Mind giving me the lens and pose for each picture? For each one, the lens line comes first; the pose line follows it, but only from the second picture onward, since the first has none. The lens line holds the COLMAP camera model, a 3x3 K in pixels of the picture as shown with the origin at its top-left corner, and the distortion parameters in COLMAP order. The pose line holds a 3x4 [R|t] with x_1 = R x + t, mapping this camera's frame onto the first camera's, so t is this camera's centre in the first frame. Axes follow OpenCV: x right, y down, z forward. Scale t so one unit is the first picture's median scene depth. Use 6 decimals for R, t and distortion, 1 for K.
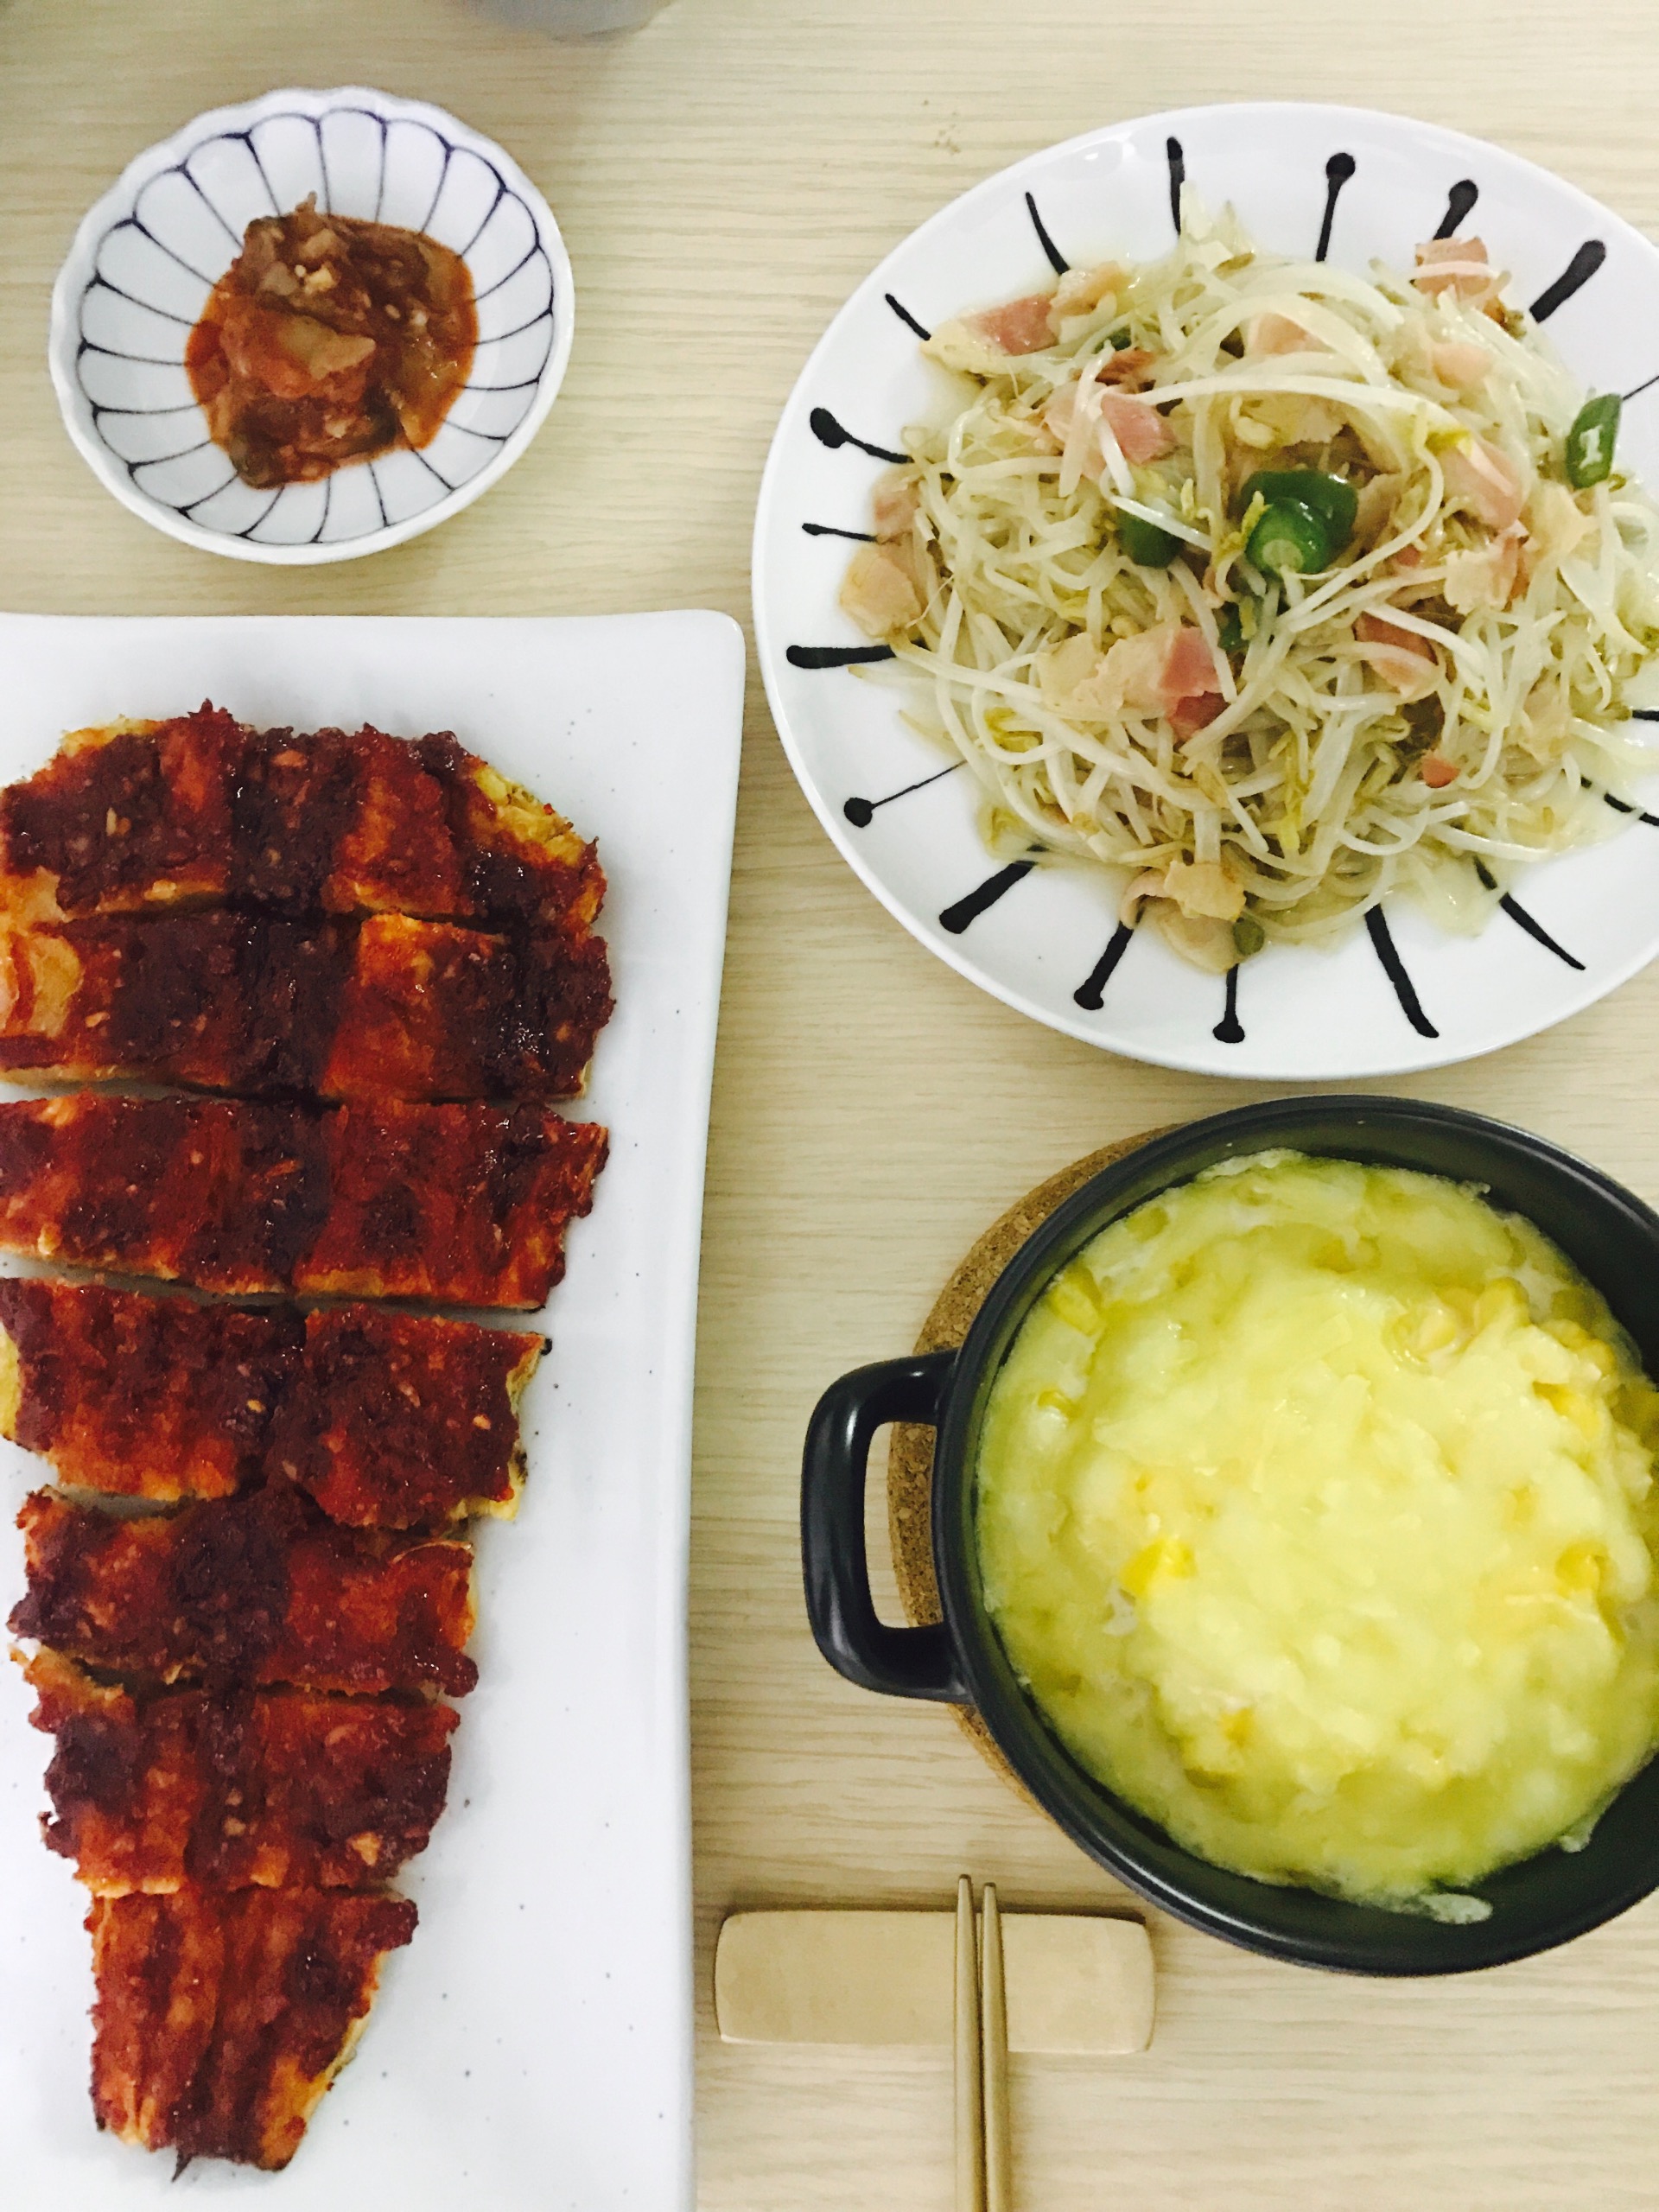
lens RADIAL K [[1755.8, 0, 821.2], [0, 1755.8, 1091.9], [0, 0, 1]] dist [0.130371, -0.296119]
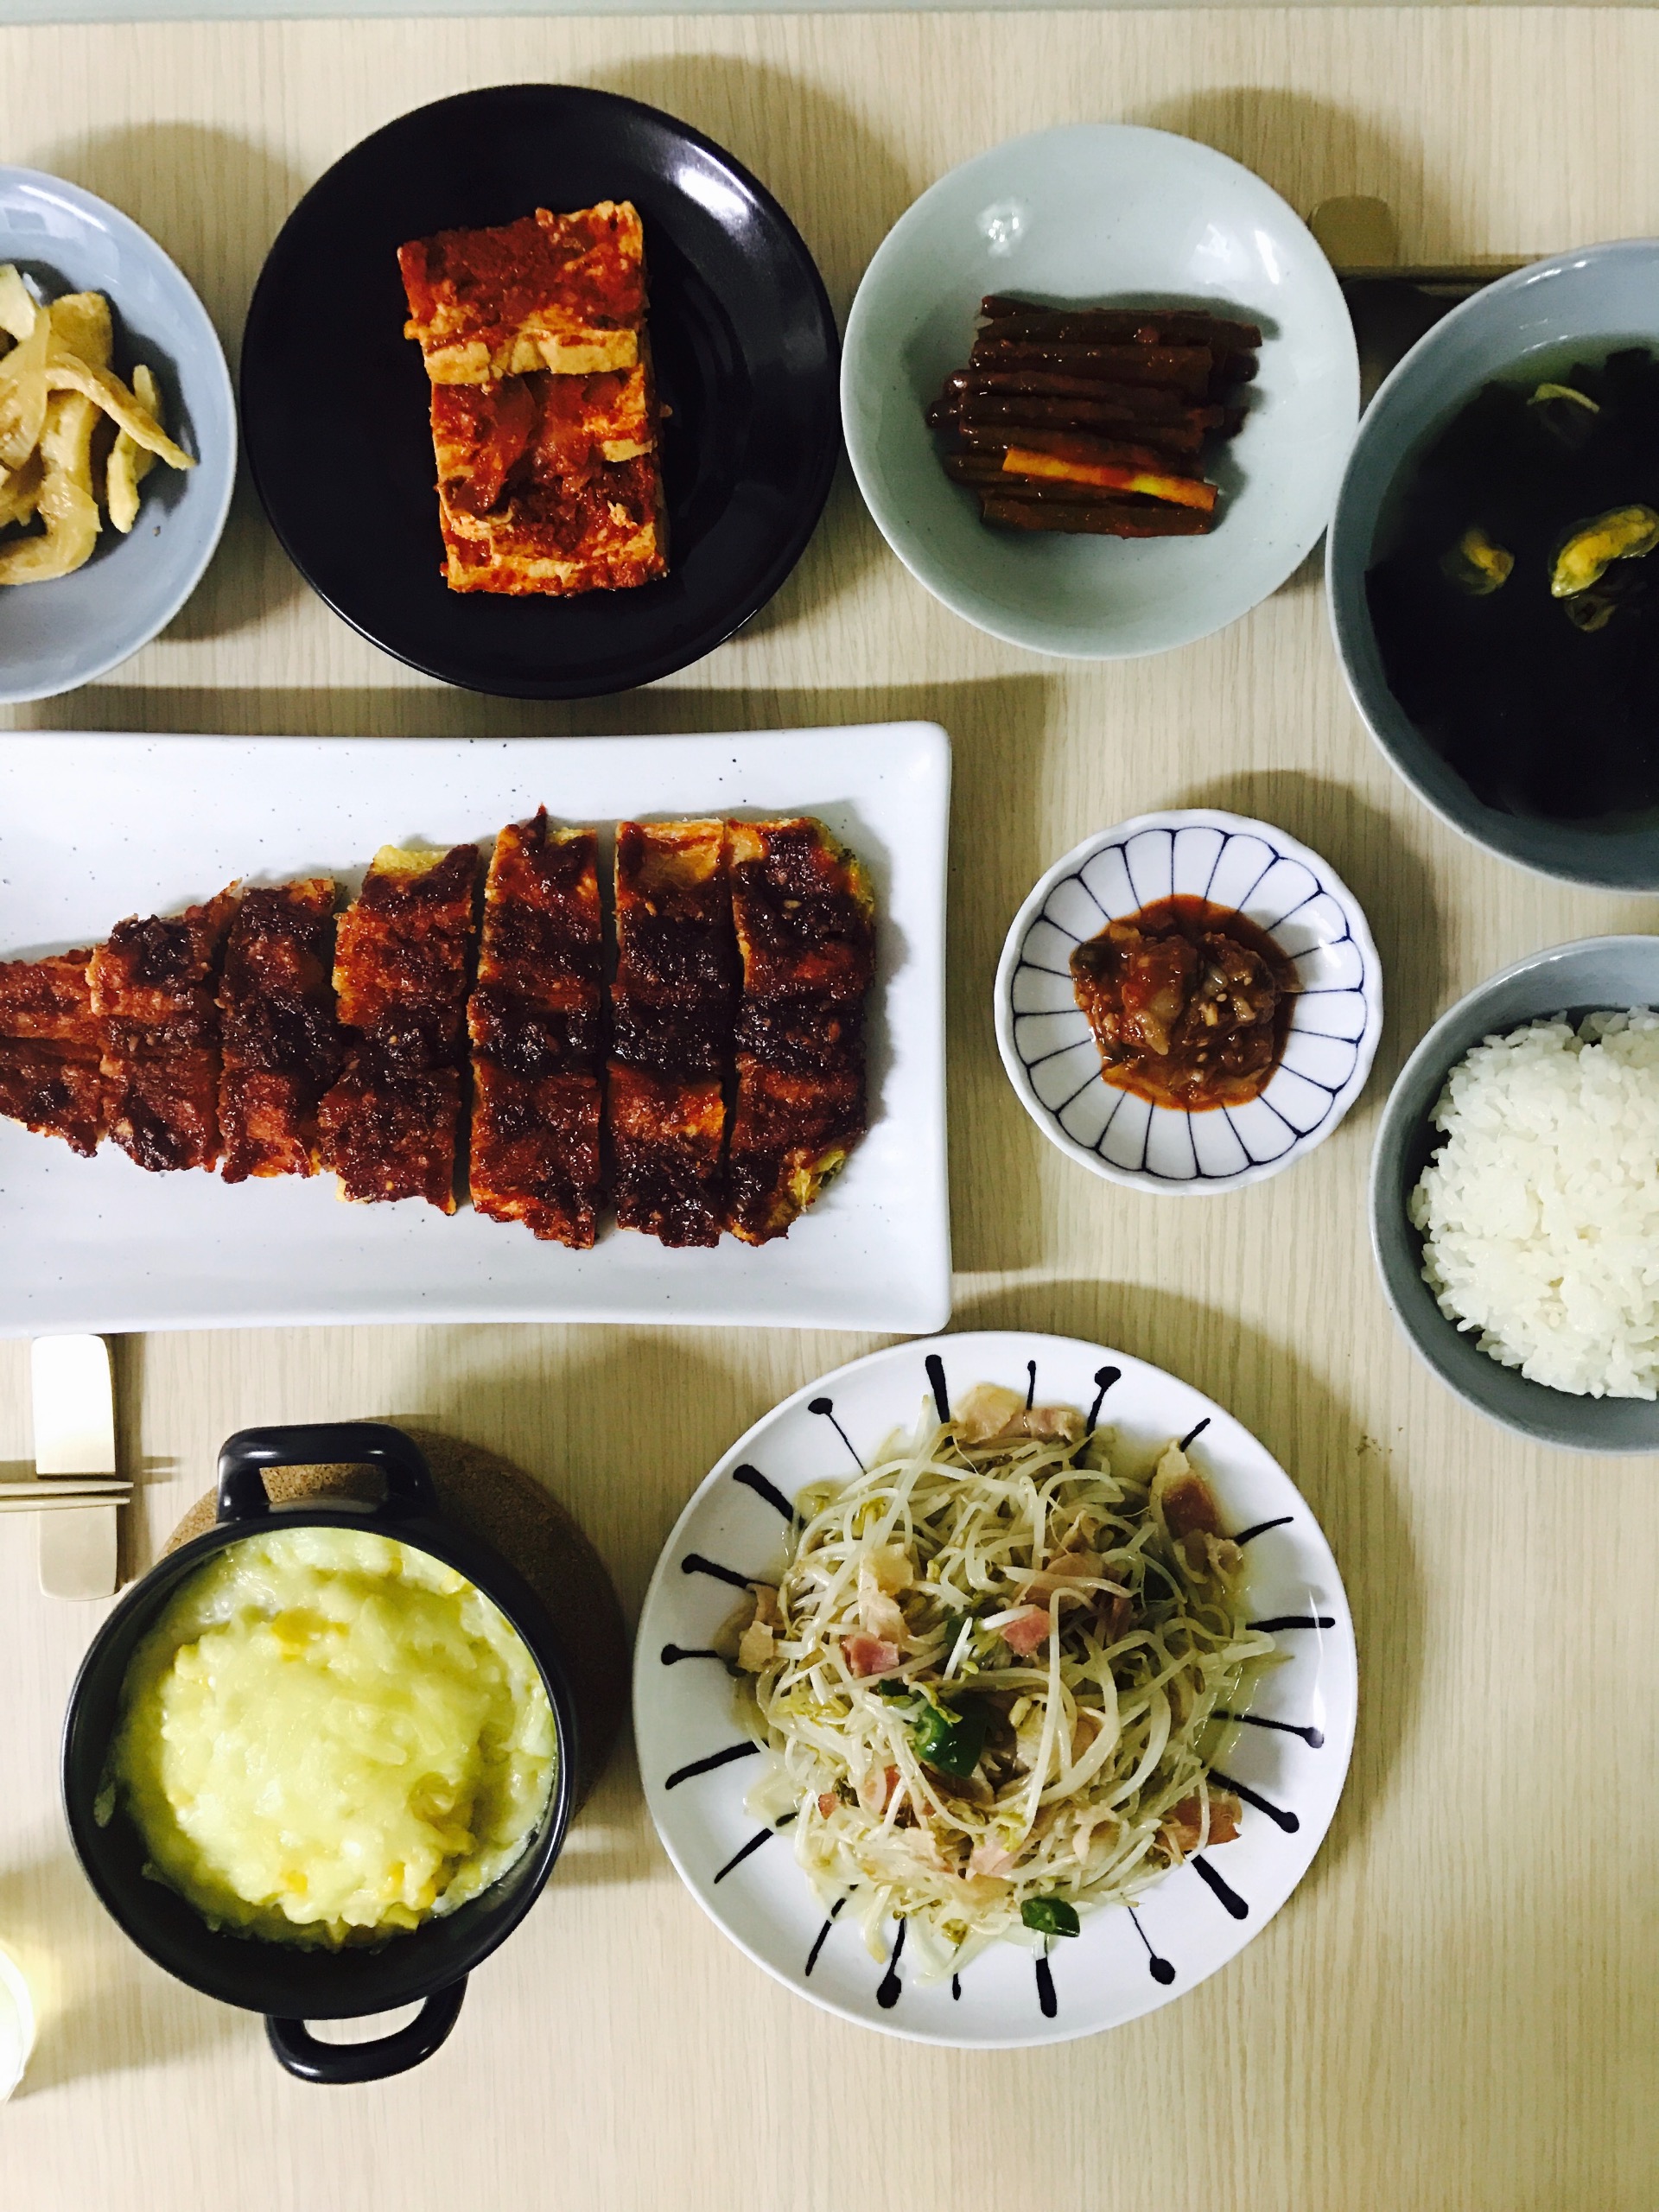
lens RADIAL K [[1755.8, 0, 821.2], [0, 1755.8, 1091.9], [0, 0, 1]] dist [0.130371, -0.296119]
pose [[0.024172, 0.995700, 0.089422, -0.372016], [-0.984413, 0.008120, 0.175687, -0.422634], [0.174205, -0.092275, 0.980376, -0.407193]]
